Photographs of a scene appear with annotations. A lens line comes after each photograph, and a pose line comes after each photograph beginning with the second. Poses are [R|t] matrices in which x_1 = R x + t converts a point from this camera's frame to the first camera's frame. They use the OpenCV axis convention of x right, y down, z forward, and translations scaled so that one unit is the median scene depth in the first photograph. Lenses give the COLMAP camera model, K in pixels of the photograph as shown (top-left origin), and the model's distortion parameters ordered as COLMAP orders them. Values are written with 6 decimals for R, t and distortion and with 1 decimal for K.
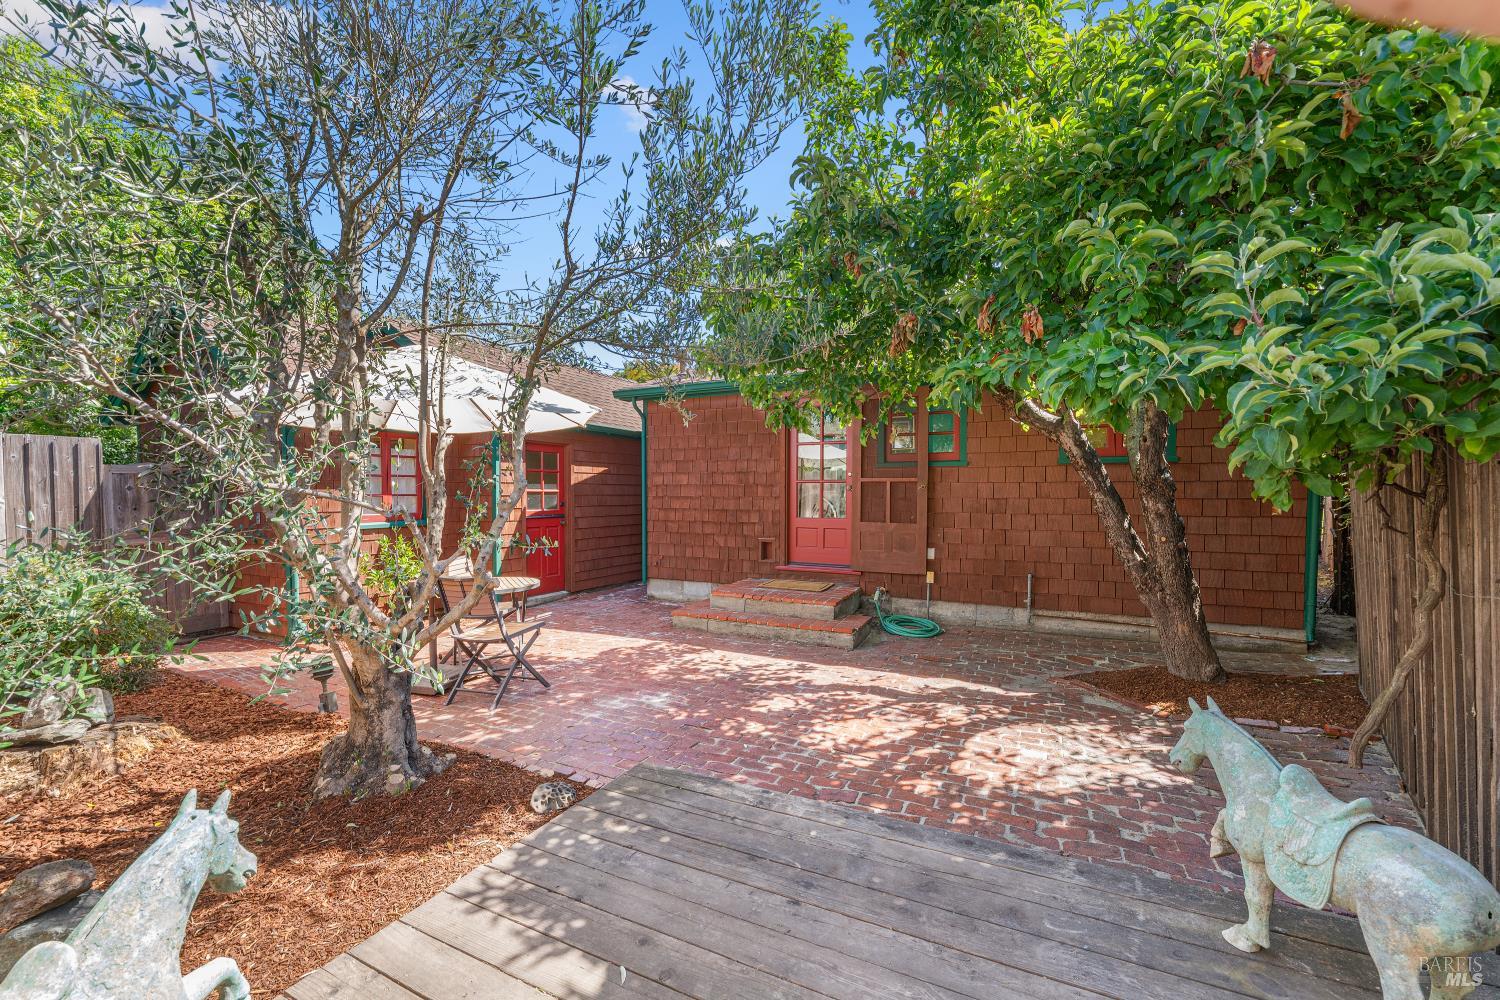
lens RADIAL K [[617.1, 0, 764.4], [0, 617.1, 497.2], [0, 0, 1]] dist [-0.000840, -0.001110]
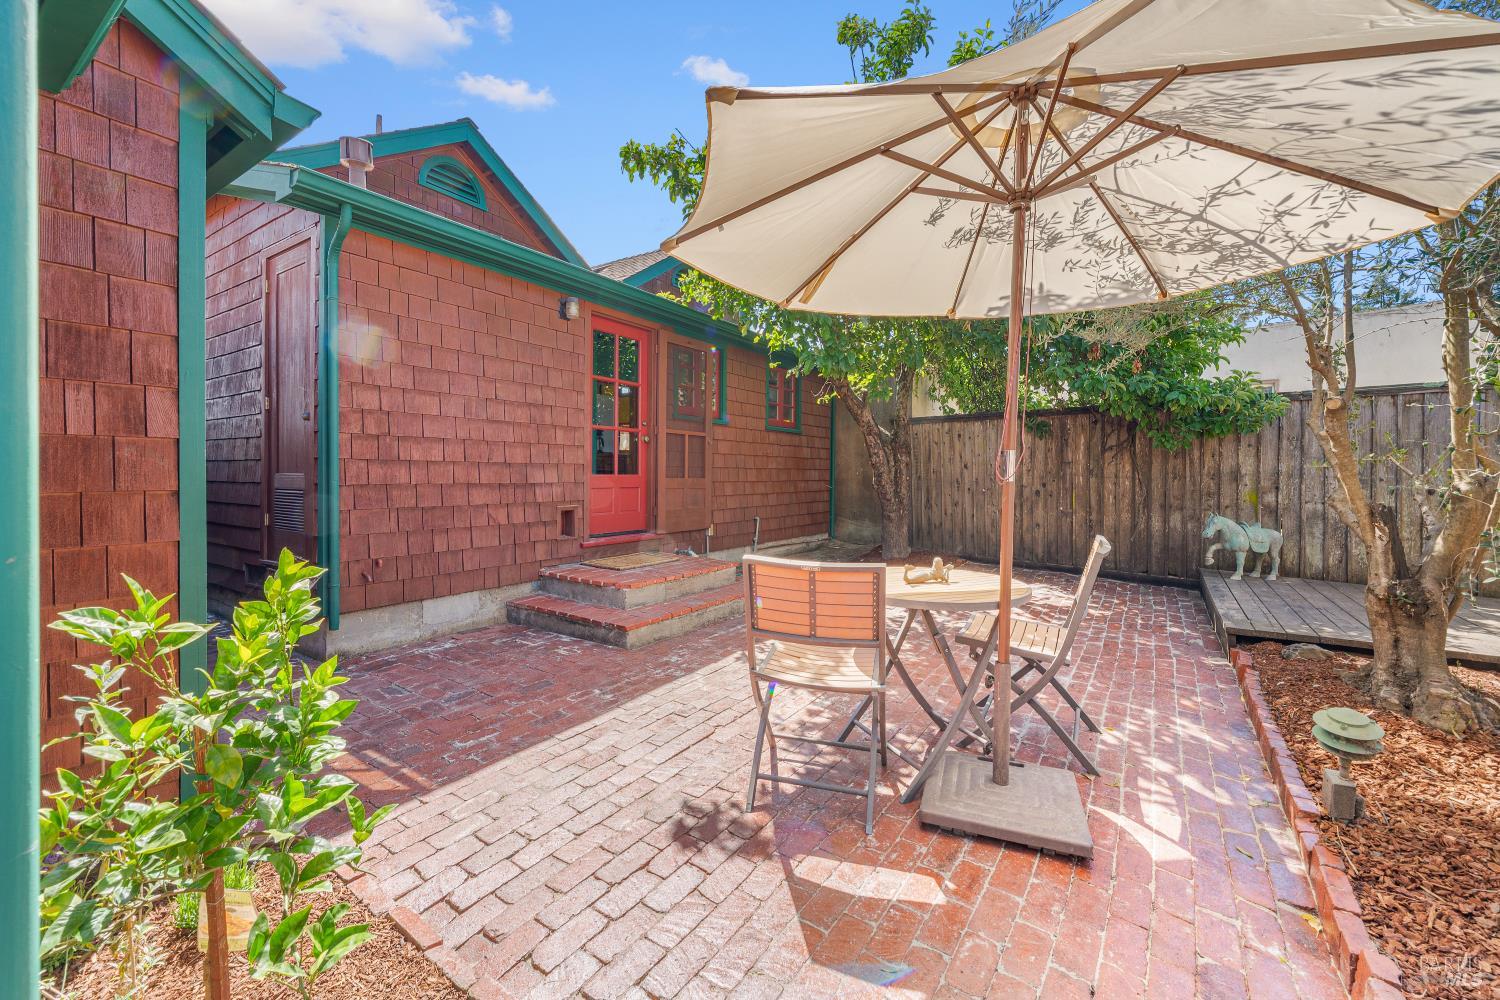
lens RADIAL K [[617.1, 0, 725.6], [0, 617.1, 485.7], [0, 0, 1]] dist [-0.000840, -0.001110]
pose [[0.156274, -0.020347, 0.987504, -0.897342], [-0.003045, 0.999773, 0.021082, 0.040787], [-0.987709, -0.006302, 0.156176, 0.990116]]
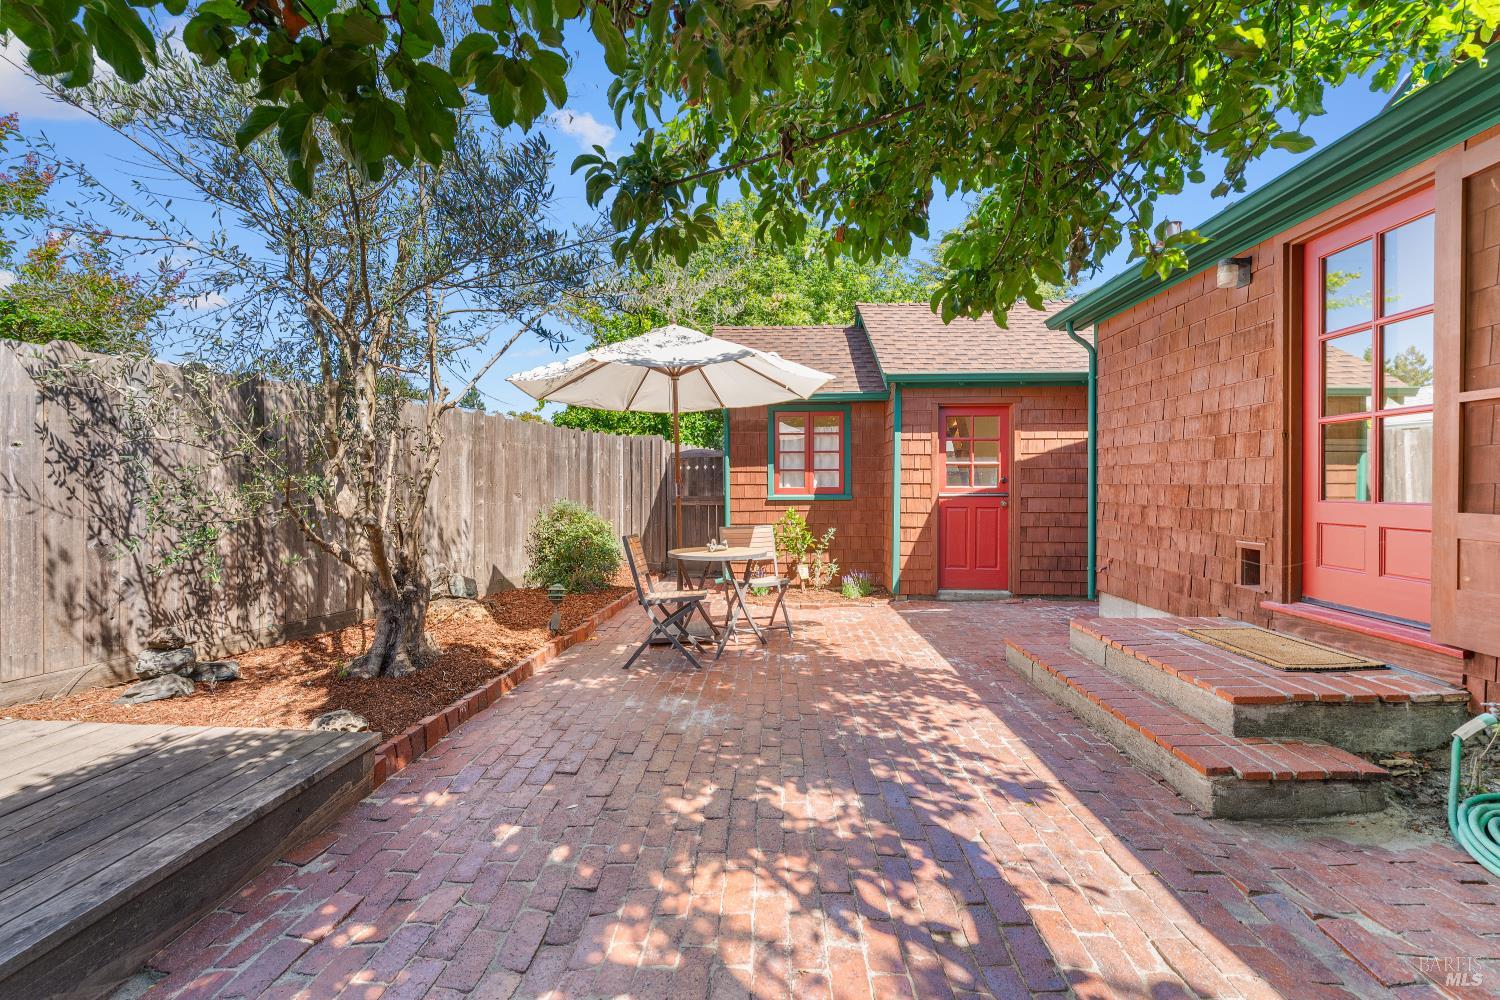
lens RADIAL K [[617.1, 0, 757.5], [0, 617.1, 488.1], [0, 0, 1]] dist [-0.000840, -0.001110]
pose [[0.375983, 0.002800, -0.926622, 0.412703], [-0.015459, 0.999875, -0.003251, 0.039379], [0.926498, 0.015547, 0.375979, 0.584531]]
